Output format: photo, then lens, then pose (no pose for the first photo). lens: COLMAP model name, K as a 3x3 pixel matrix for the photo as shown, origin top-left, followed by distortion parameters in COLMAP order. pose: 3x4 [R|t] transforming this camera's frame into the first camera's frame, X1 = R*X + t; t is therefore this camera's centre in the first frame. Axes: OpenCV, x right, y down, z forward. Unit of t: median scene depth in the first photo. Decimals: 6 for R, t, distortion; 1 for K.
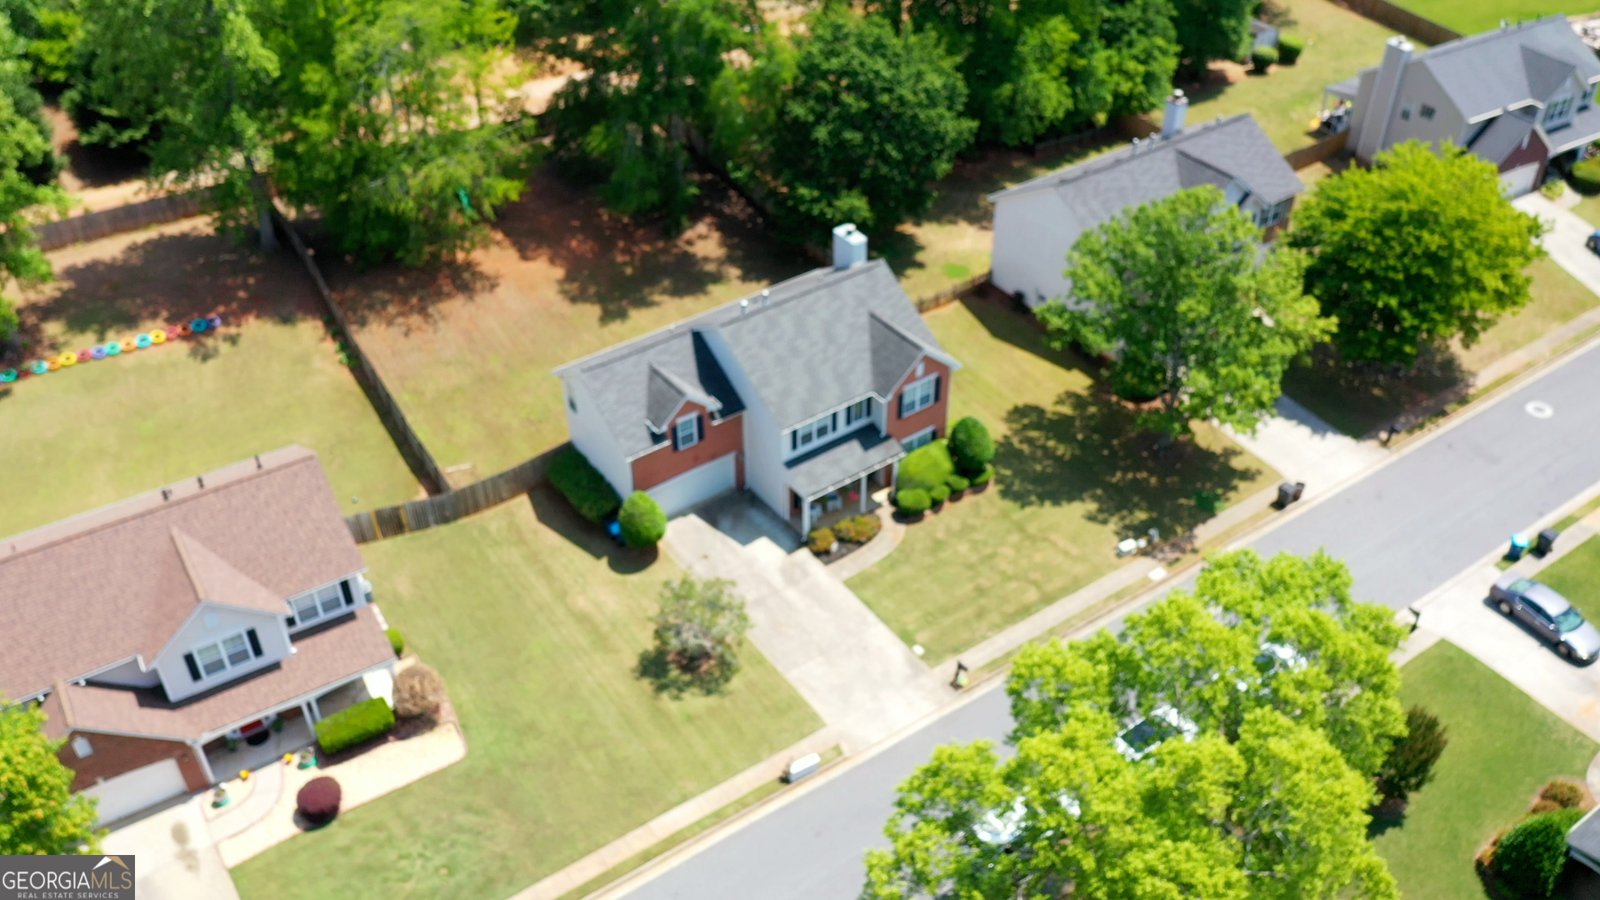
lens RADIAL K [[1266.5, 0, 802.5], [0, 1266.5, 448.3], [0, 0, 1]] dist [0.009327, 0.011175]
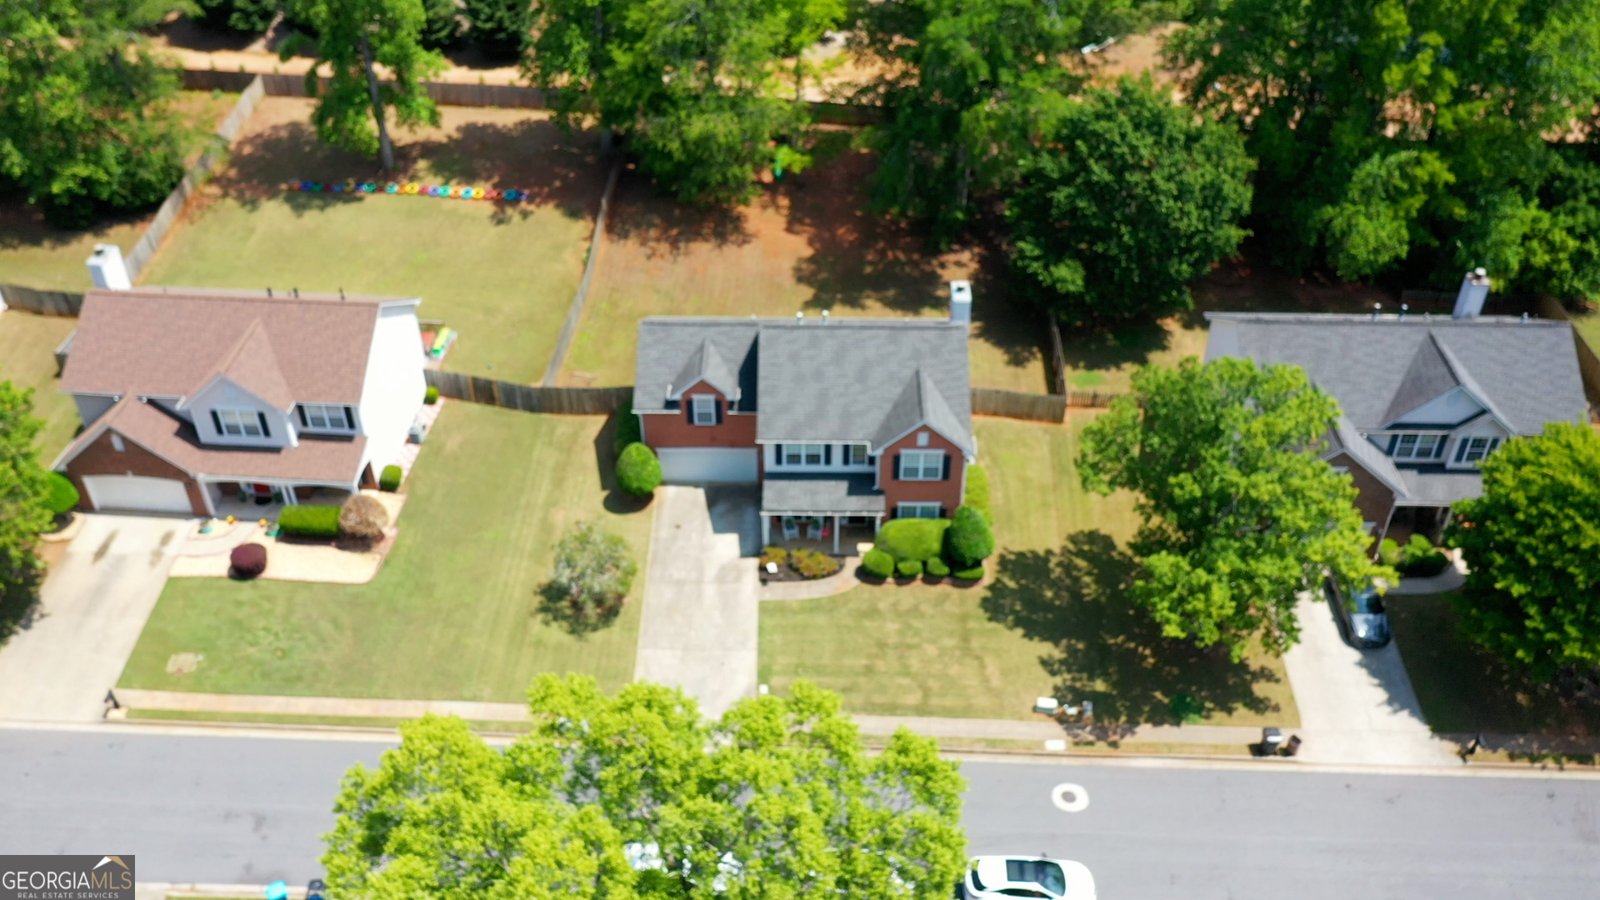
lens RADIAL K [[1266.5, 0, 793.9], [0, 1266.5, 456.4], [0, 0, 1]] dist [0.009327, 0.011175]
pose [[0.815054, 0.376388, -0.440477, 0.424057], [-0.374020, 0.922425, 0.096130, -0.101257], [0.442489, 0.086396, 0.892603, 0.093298]]
